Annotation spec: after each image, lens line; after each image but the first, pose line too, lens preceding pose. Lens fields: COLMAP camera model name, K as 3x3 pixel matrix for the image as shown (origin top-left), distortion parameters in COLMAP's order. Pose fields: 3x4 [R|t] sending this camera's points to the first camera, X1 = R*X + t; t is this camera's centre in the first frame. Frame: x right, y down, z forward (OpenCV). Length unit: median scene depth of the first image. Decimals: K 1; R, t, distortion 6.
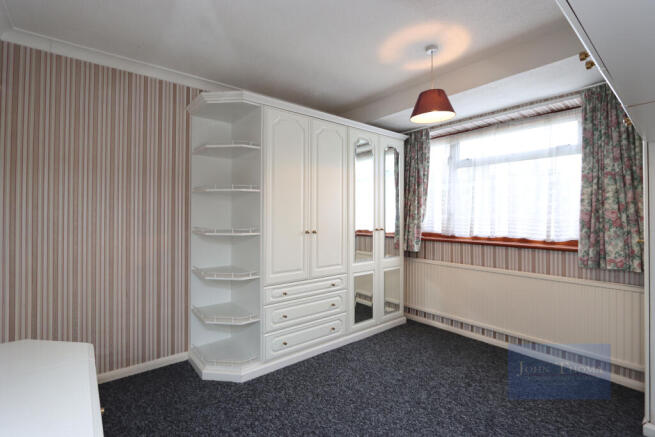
lens RADIAL K [[303.2, 0, 315.6], [0, 303.2, 212.2], [0, 0, 1]] dist [-0.002873, -0.000078]
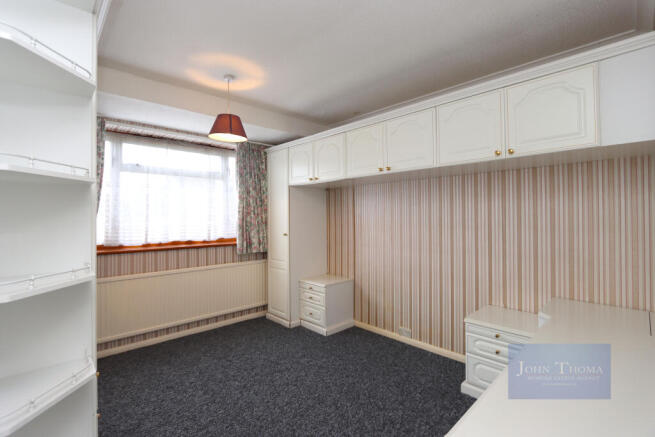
lens RADIAL K [[303.2, 0, 328.2], [0, 303.2, 212.9], [0, 0, 1]] dist [-0.002873, -0.000078]
pose [[-0.080376, 0.011350, 0.996700, -0.591289], [-0.001259, 0.999933, -0.011488, -0.012463], [-0.996764, -0.002178, -0.080356, 0.548637]]
